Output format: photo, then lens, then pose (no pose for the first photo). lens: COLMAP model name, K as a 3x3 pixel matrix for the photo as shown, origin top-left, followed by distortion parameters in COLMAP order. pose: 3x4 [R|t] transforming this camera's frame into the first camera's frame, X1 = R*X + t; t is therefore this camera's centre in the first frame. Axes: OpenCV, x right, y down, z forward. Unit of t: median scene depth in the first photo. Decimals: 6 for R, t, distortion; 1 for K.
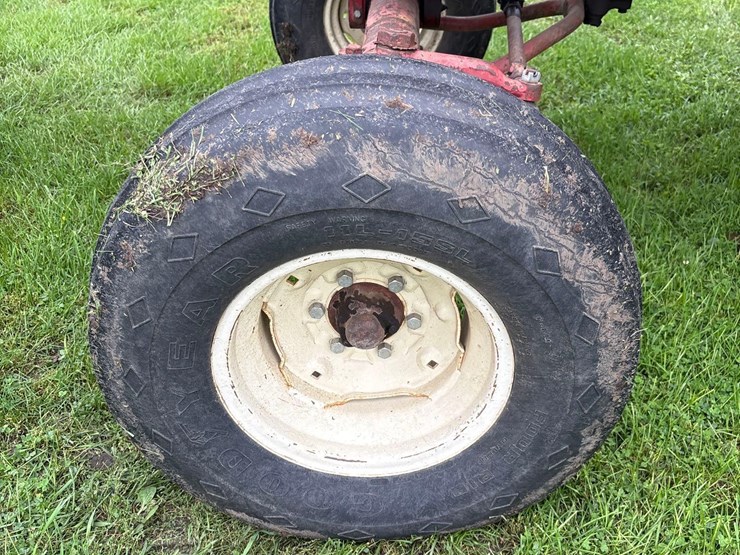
lens RADIAL K [[560.8, 0, 374.9], [0, 560.8, 279.2], [0, 0, 1]] dist [0.051045, -0.060554]
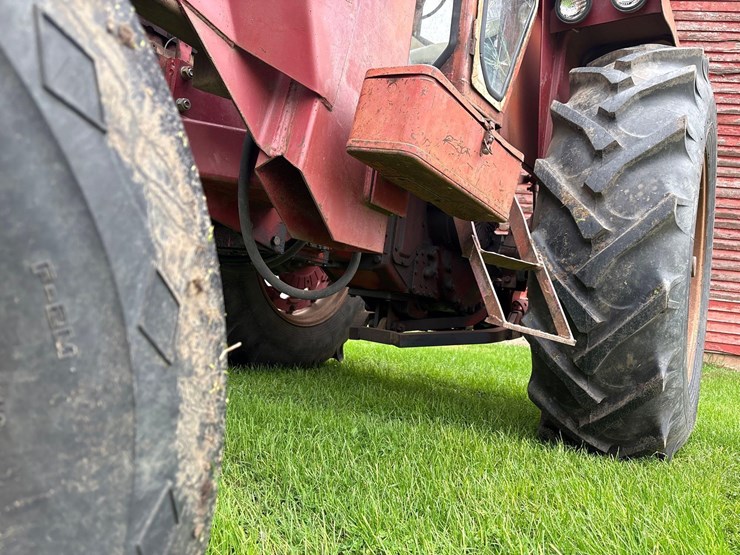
lens RADIAL K [[560.8, 0, 374.9], [0, 560.8, 279.2], [0, 0, 1]] dist [0.051045, -0.060554]
pose [[0.496076, 0.112940, 0.860902, 0.094590], [0.321707, 0.897029, -0.303056, 0.231806], [-0.806482, 0.427297, 0.408661, 0.673089]]
